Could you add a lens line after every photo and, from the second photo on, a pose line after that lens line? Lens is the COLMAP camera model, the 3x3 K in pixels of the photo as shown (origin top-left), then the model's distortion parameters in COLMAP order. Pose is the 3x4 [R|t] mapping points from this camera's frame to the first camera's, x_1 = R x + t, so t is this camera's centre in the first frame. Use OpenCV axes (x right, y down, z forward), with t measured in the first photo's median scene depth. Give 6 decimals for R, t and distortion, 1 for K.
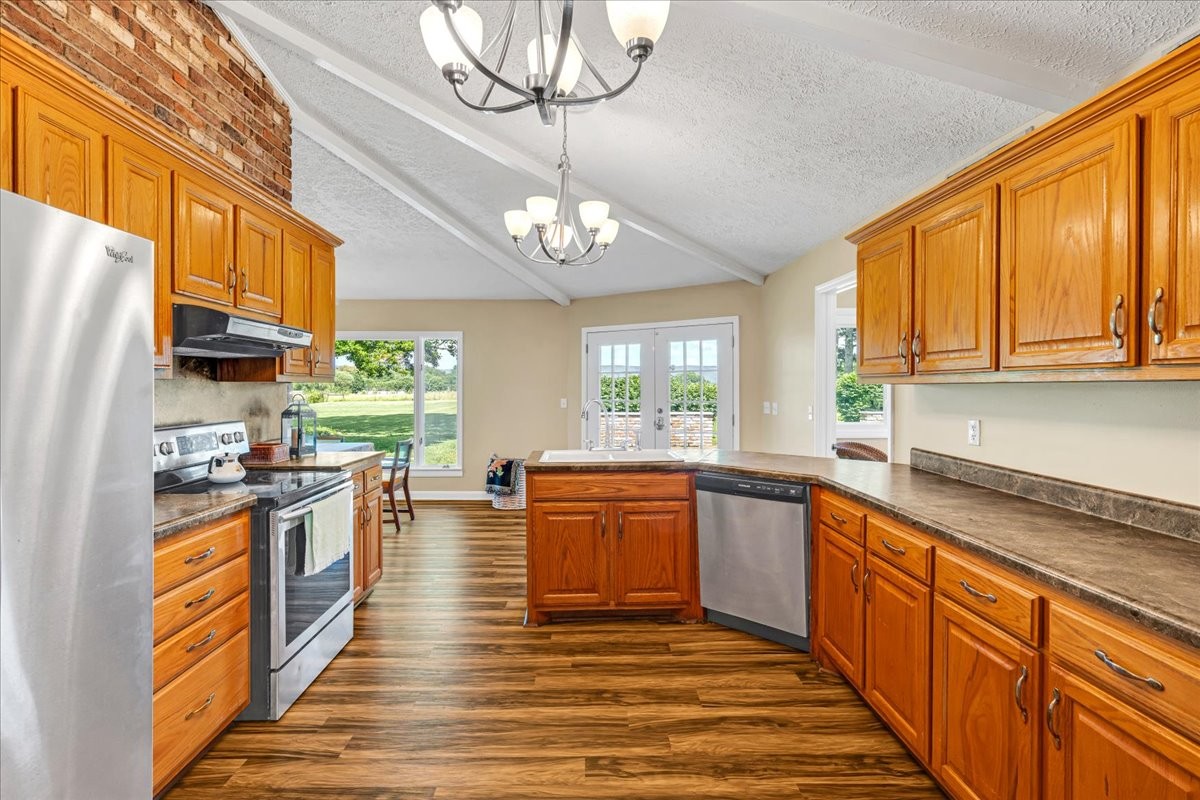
lens RADIAL K [[555.2, 0, 599.5], [0, 555.2, 390.2], [0, 0, 1]] dist [0.000090, -0.000074]
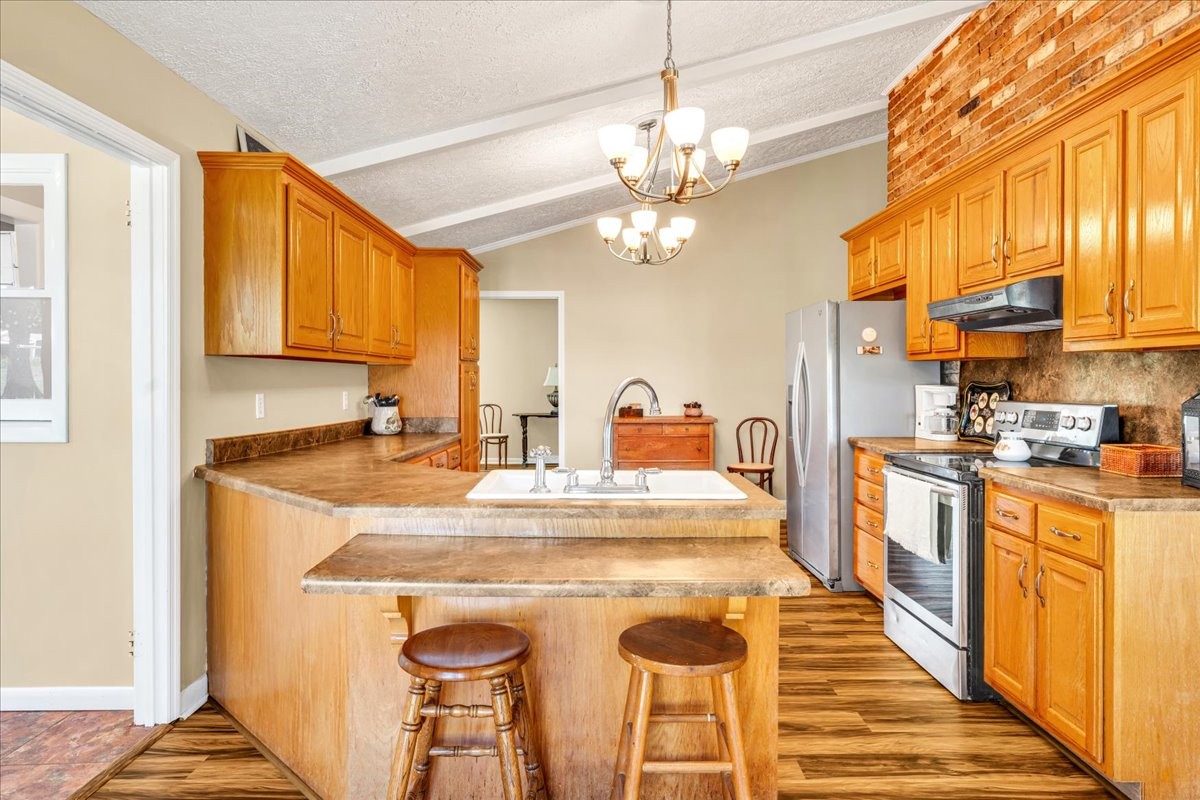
lens RADIAL K [[555.2, 0, 599.5], [0, 555.2, 390.2], [0, 0, 1]] dist [0.000090, -0.000074]
pose [[-0.999012, -0.001058, 0.044419, -0.001247], [-0.000024, 0.999729, 0.023279, 0.022621], [-0.044432, 0.023255, -0.998742, 1.988559]]
